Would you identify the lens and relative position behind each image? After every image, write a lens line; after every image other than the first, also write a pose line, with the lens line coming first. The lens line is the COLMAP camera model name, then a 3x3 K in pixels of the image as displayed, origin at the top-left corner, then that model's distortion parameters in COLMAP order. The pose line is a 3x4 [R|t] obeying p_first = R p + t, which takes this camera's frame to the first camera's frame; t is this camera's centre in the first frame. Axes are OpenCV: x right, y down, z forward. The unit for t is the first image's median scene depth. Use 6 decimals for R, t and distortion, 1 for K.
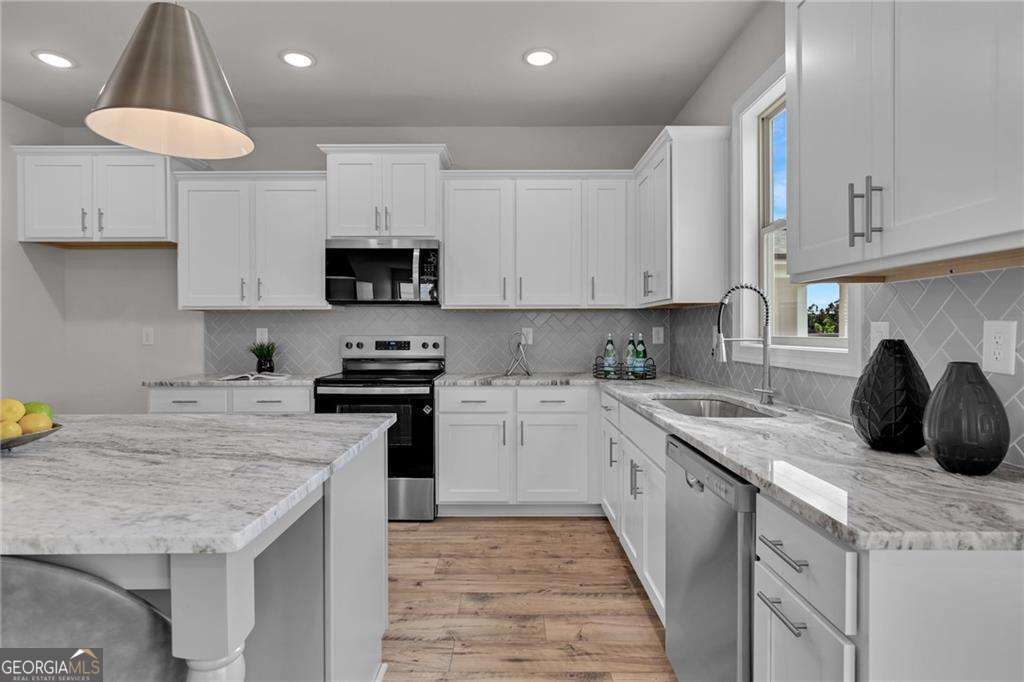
lens RADIAL K [[535.9, 0, 510.8], [0, 535.9, 327.9], [0, 0, 1]] dist [-0.000090, -0.000277]
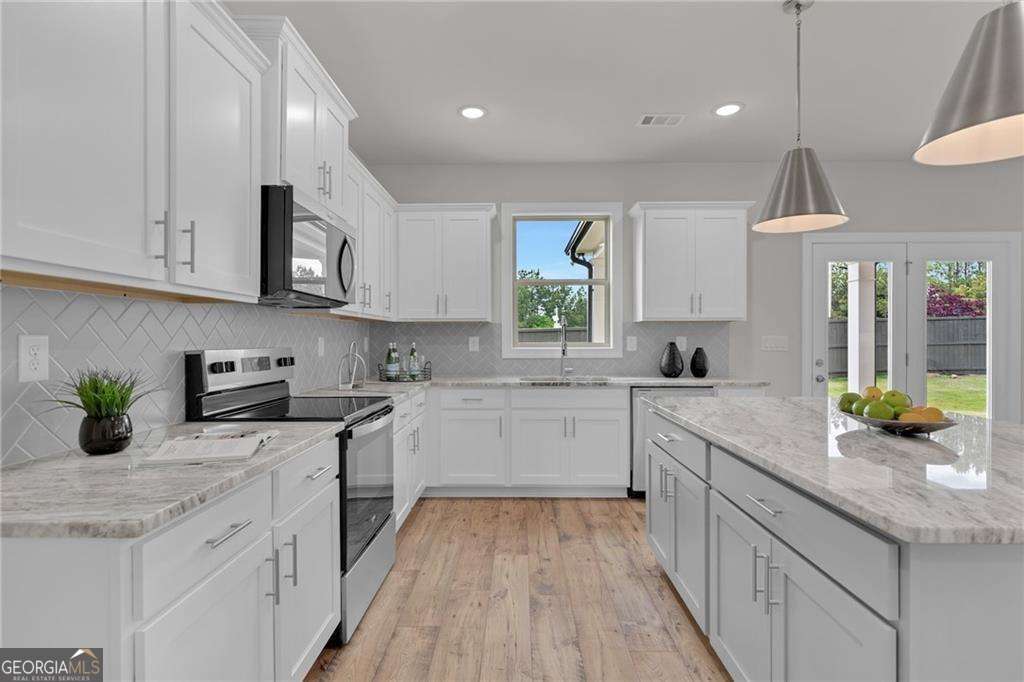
lens RADIAL K [[480.4, 0, 519.3], [0, 480.4, 340.3], [0, 0, 1]] dist [-0.000563, -0.000053]
pose [[0.022529, 0.003118, 0.999741, -0.855355], [-0.001064, 0.999995, -0.003095, 0.008332], [-0.999746, -0.000994, 0.022532, 0.738778]]
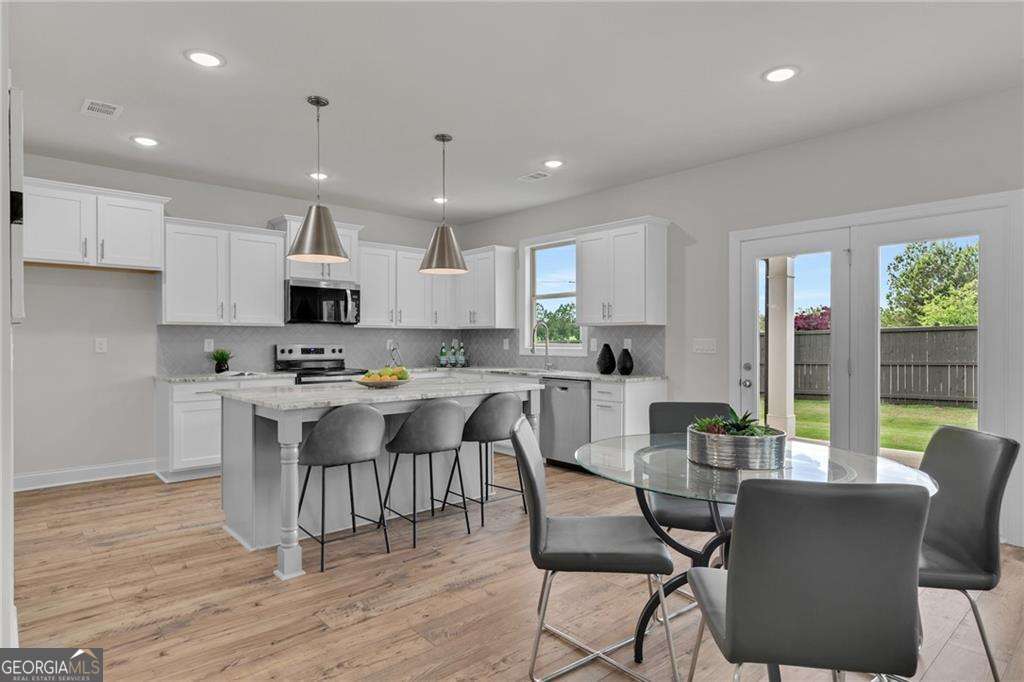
lens RADIAL K [[561.7, 0, 510.1], [0, 561.7, 336.9], [0, 0, 1]] dist [0.005873, 0.001184]
pose [[0.747101, 0.007592, 0.664667, -0.937558], [-0.005009, 0.999971, -0.005791, 0.000074], [-0.664692, 0.000997, 0.747117, -0.574921]]
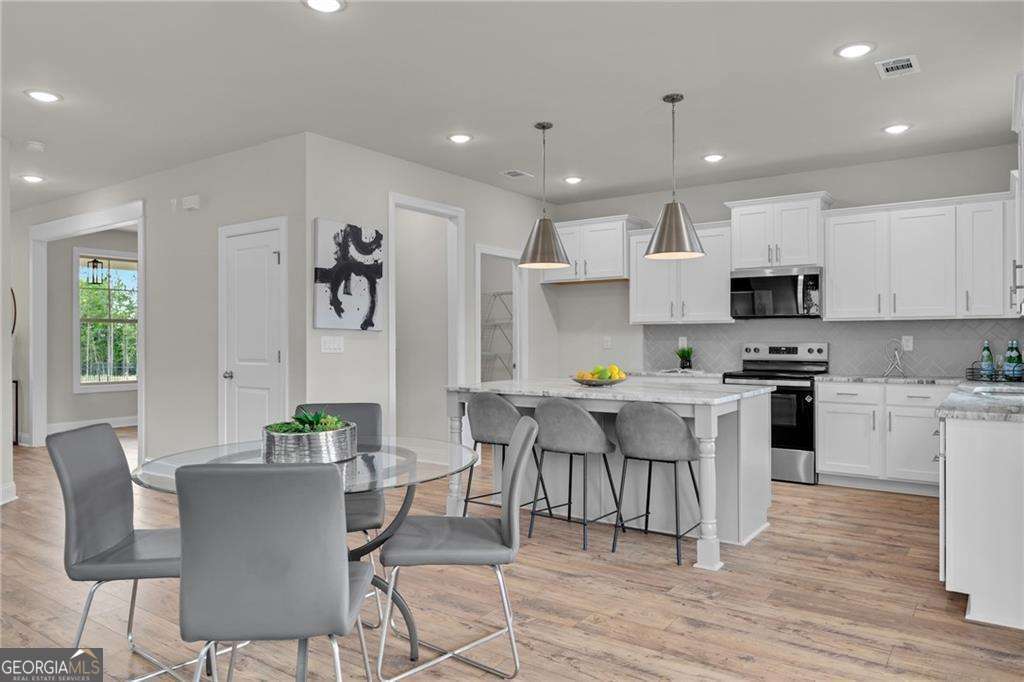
lens RADIAL K [[688.0, 0, 512.0], [0, 688.0, 341.0], [0, 0, 1]] dist [-0.003361, -0.002847]
pose [[0.813453, 0.001414, -0.581628, 0.222026], [0.003268, 0.999970, 0.007002, -0.002881], [0.581621, -0.007597, 0.813425, -0.755123]]
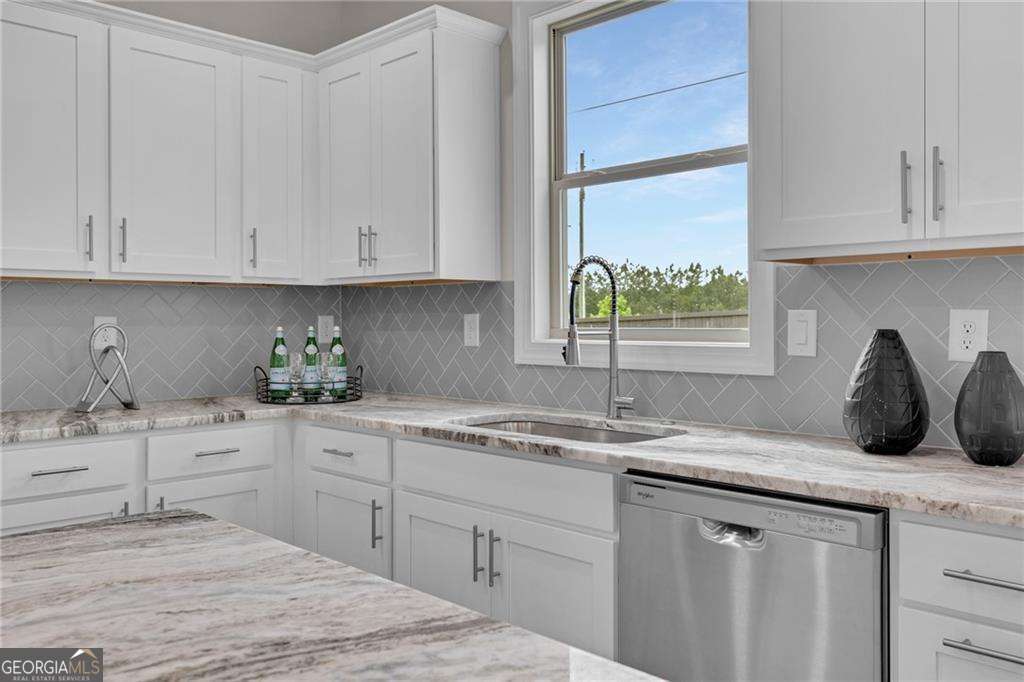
lens RADIAL K [[835.7, 0, 511.1], [0, 835.7, 321.2], [0, 0, 1]] dist [0.000802, 0.000467]
pose [[0.711949, -0.002037, 0.702229, -0.289646], [0.000029, 0.999996, 0.002872, 0.001609], [-0.702231, -0.002024, 0.711946, 0.180565]]
